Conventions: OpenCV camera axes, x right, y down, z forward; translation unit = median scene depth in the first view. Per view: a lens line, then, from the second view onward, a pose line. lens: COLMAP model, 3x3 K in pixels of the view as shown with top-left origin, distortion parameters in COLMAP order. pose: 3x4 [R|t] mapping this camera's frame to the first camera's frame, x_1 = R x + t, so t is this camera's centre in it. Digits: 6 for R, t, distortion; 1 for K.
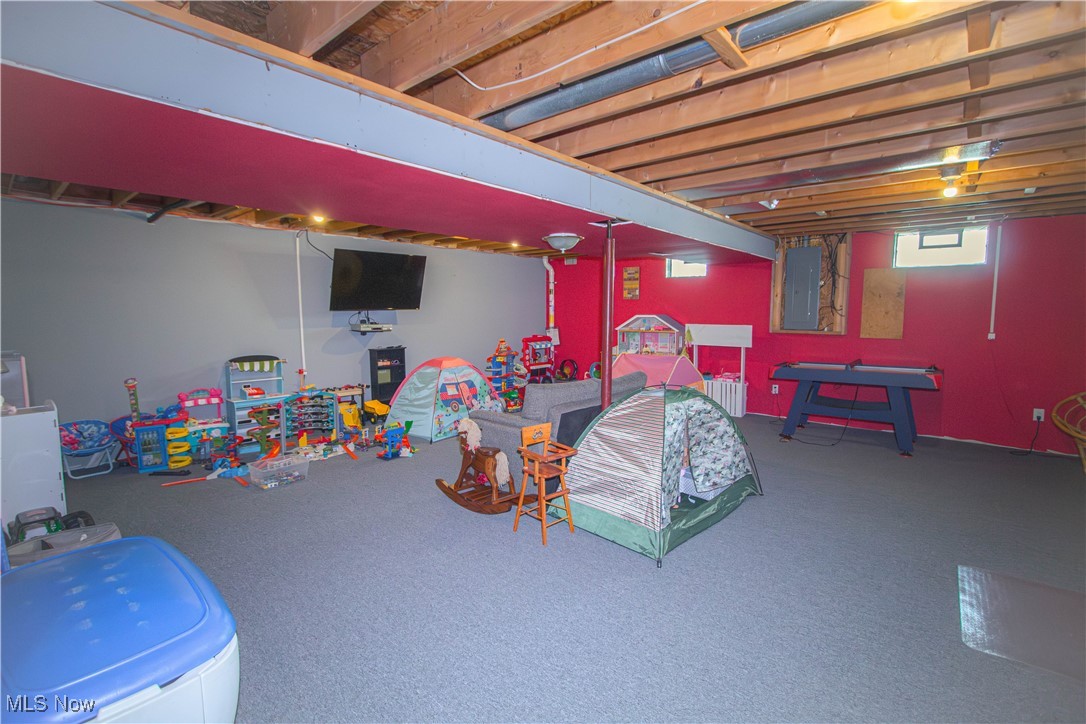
lens RADIAL K [[496.6, 0, 543.0], [0, 496.6, 362.0], [0, 0, 1]] dist [-0.000996, -0.000086]
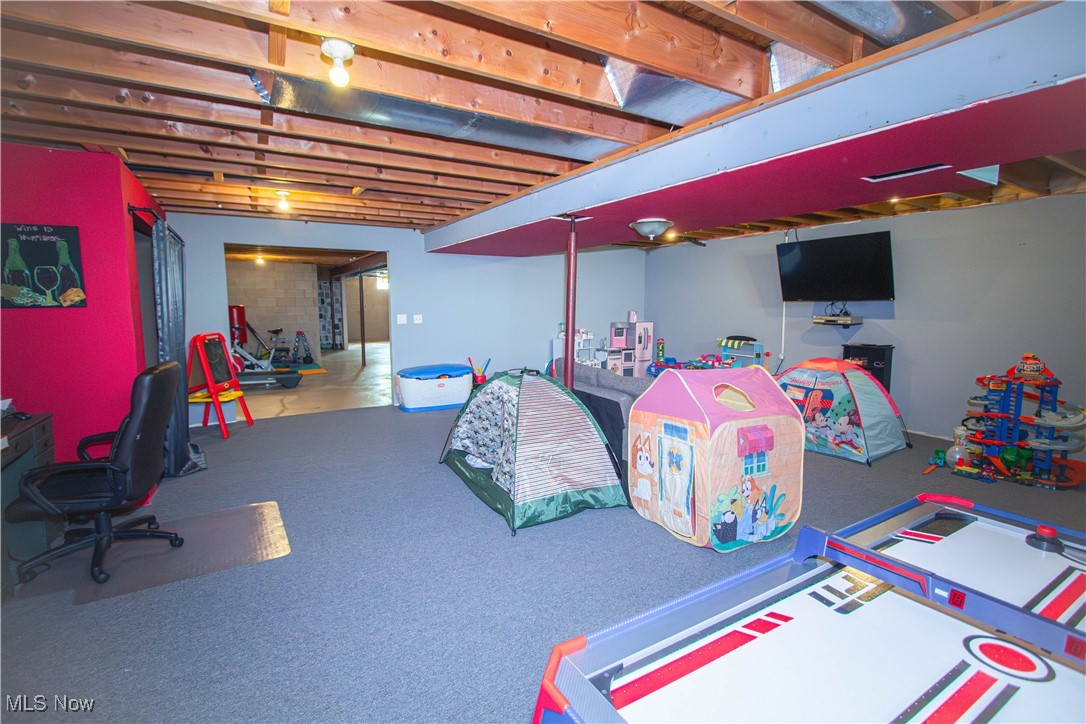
lens RADIAL K [[507.3, 0, 543.0], [0, 507.3, 362.0], [0, 0, 1]] dist [0.000409, 0.000038]
pose [[-0.303409, 0.112348, -0.946214, 0.745294], [-0.097744, 0.984117, 0.148190, -0.081561], [0.947834, 0.137449, -0.287609, 0.797863]]
